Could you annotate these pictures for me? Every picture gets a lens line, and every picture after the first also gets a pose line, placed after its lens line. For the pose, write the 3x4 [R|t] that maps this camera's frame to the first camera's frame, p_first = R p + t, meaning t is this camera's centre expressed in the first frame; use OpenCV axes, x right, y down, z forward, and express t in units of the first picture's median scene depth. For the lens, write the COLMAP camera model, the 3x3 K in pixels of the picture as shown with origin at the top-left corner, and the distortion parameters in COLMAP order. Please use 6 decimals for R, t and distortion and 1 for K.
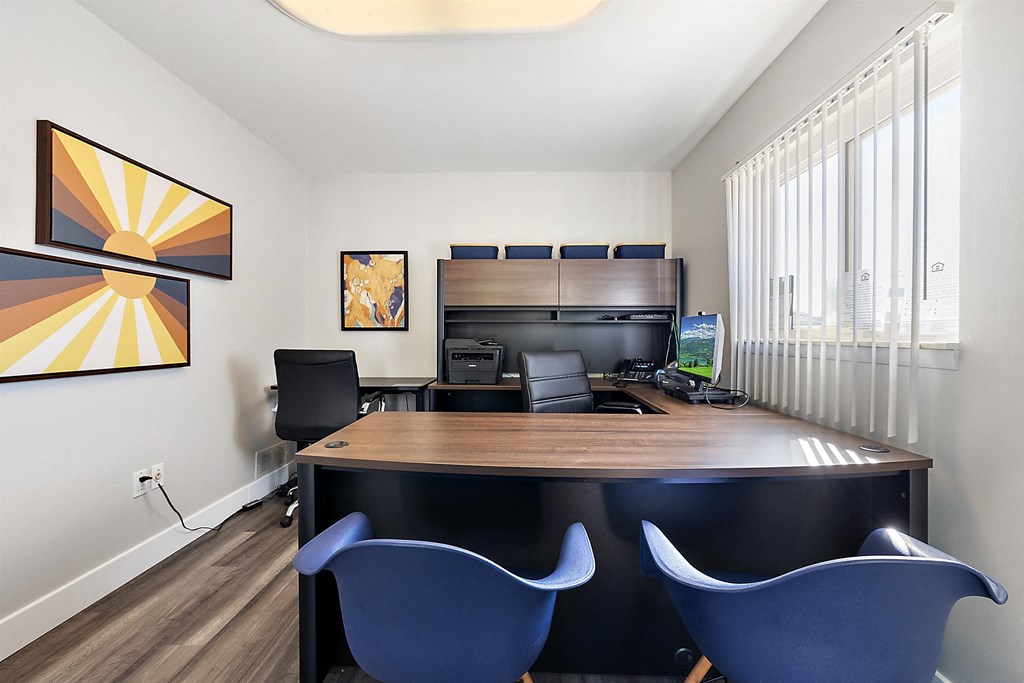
lens RADIAL K [[416.5, 0, 508.9], [0, 416.5, 338.1], [0, 0, 1]] dist [-0.001043, -0.001076]
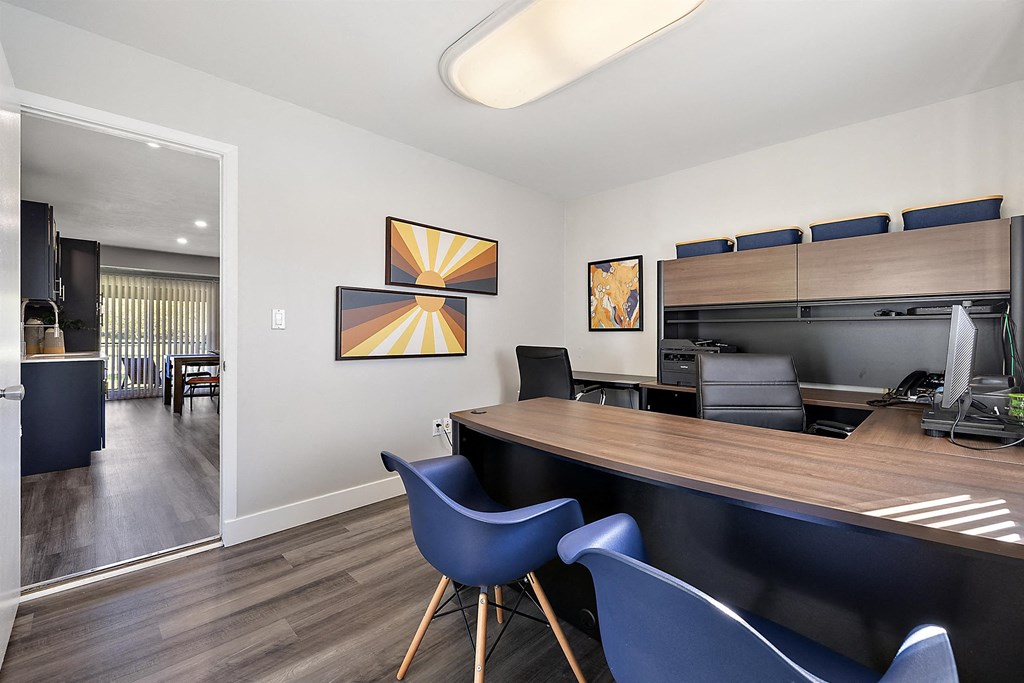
lens RADIAL K [[416.5, 0, 514.4], [0, 416.5, 337.7], [0, 0, 1]] dist [-0.001043, -0.001076]
pose [[0.737830, 0.007086, -0.674949, 0.308776], [-0.008216, 0.999965, 0.001517, -0.000559], [0.674936, 0.004427, 0.737863, 0.016370]]
